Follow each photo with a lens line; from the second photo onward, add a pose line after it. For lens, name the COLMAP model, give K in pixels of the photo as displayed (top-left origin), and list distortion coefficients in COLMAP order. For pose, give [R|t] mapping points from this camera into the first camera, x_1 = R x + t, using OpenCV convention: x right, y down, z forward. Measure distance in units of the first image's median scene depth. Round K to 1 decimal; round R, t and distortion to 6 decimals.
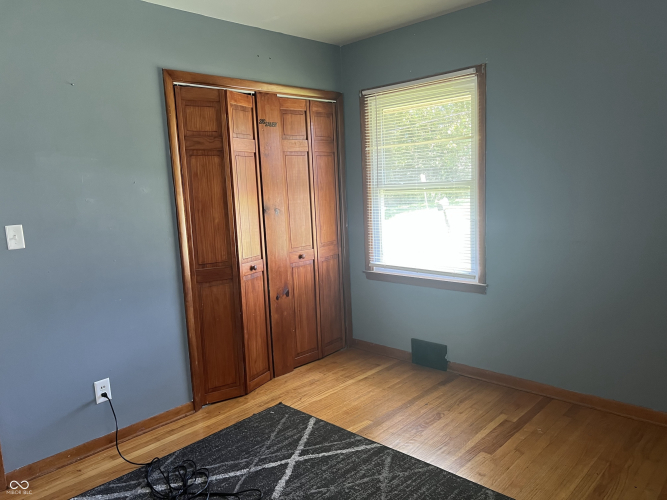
lens RADIAL K [[500.5, 0, 331.2], [0, 500.5, 253.4], [0, 0, 1]] dist [0.046804, -0.041206]
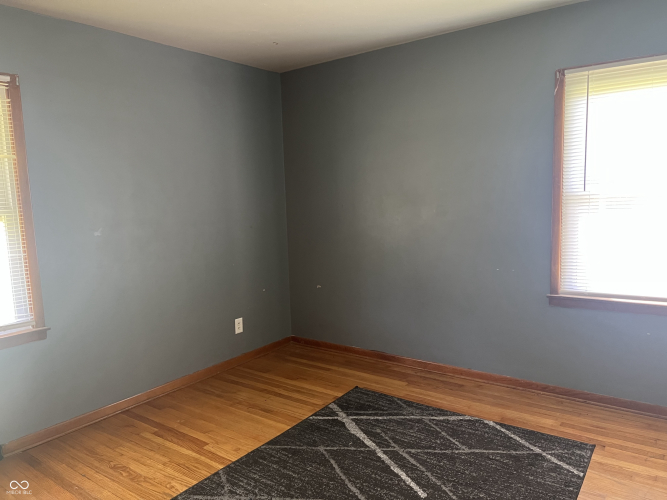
lens RADIAL K [[500.5, 0, 330.4], [0, 500.5, 249.0], [0, 0, 1]] dist [0.046804, -0.041206]
pose [[-0.116900, -0.055037, 0.991617, -0.608677], [0.172575, 0.982148, 0.074856, -0.051563], [-0.978035, 0.179879, -0.105316, 0.577998]]
